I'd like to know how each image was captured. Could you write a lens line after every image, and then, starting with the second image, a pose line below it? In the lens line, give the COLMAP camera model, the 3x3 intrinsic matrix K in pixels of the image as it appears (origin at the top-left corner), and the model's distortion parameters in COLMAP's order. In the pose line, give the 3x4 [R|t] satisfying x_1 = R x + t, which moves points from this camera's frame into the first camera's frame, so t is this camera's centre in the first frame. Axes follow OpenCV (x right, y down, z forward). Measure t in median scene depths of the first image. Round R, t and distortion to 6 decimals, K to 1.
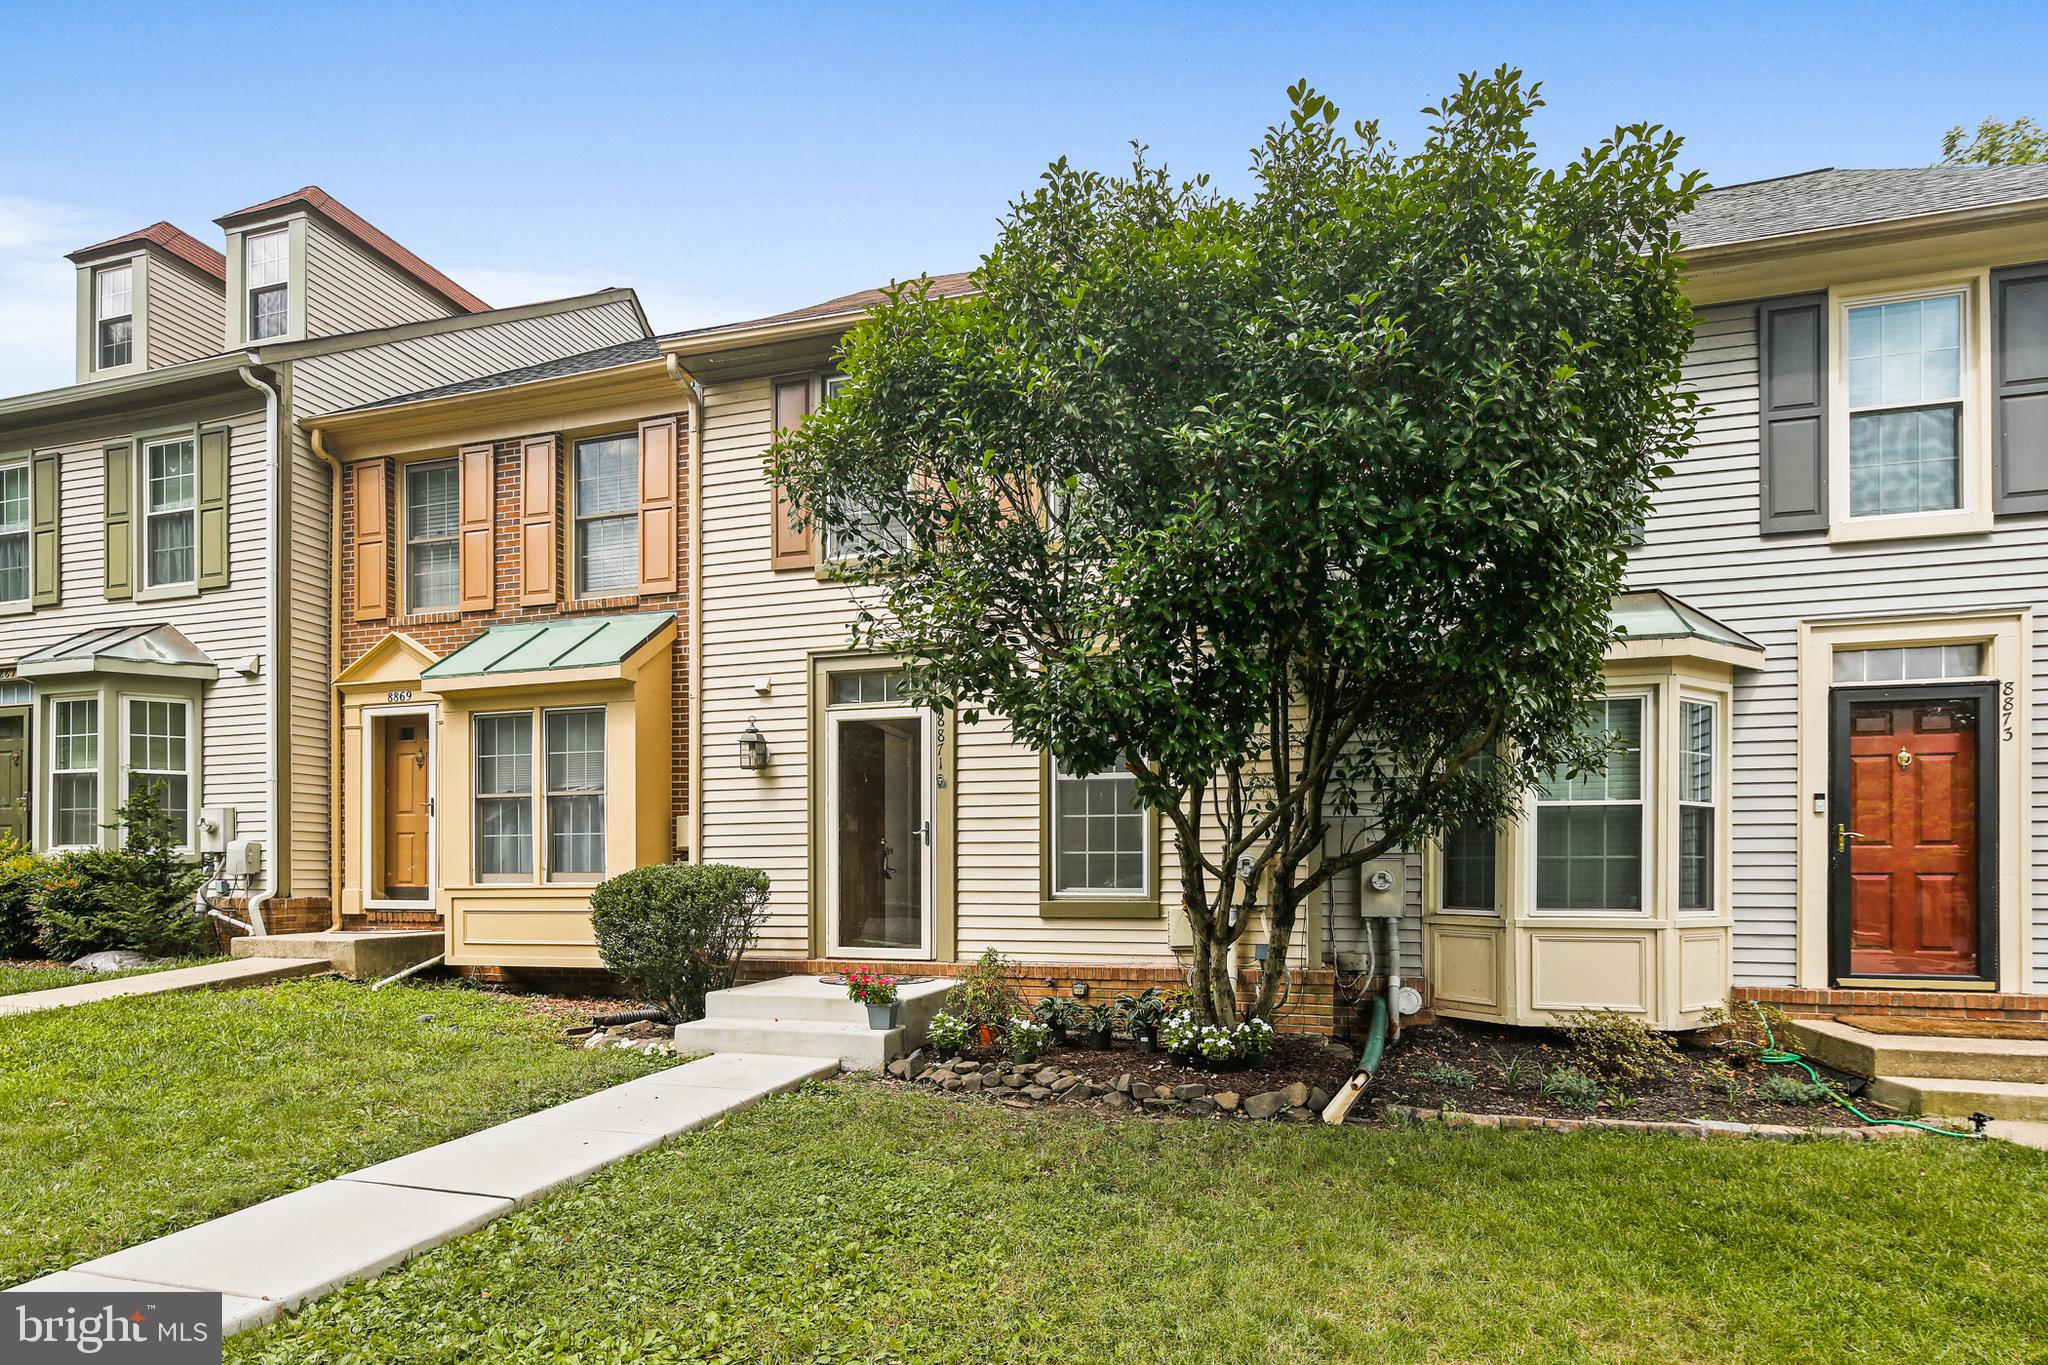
lens RADIAL K [[994.0, 0, 1024.0], [0, 994.0, 676.8], [0, 0, 1]] dist [0.006531, -0.007743]
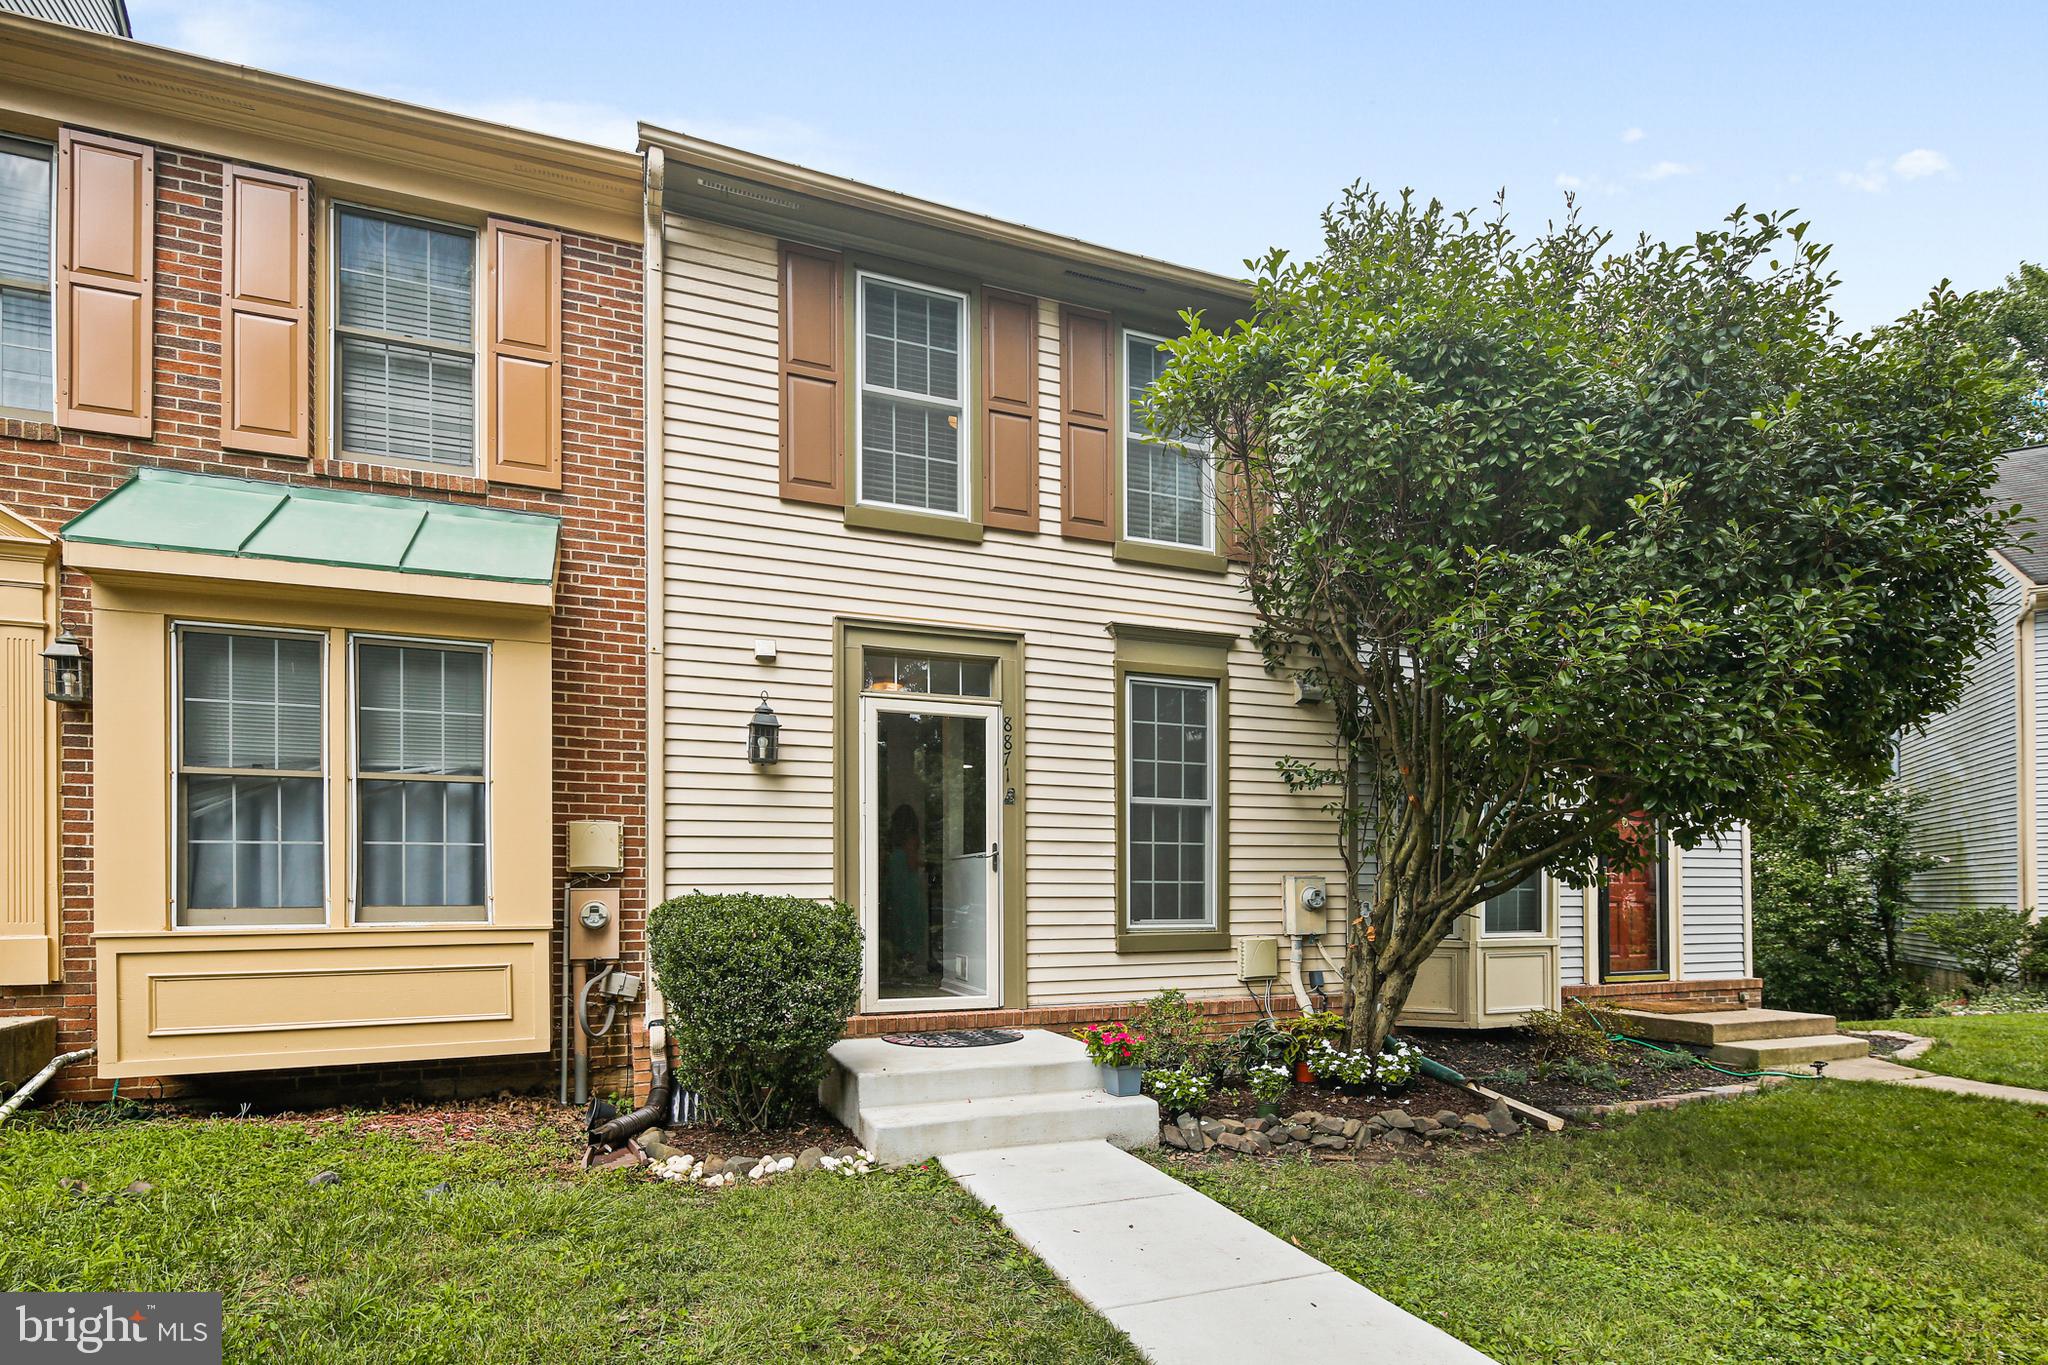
lens RADIAL K [[977.6, 0, 1024.8], [0, 977.6, 721.2], [0, 0, 1]] dist [0.004879, -0.005644]
pose [[0.799069, 0.105046, 0.591992, -0.542322], [-0.115904, 0.993064, -0.019768, 0.053525], [-0.589962, -0.052818, 0.805701, 0.308357]]
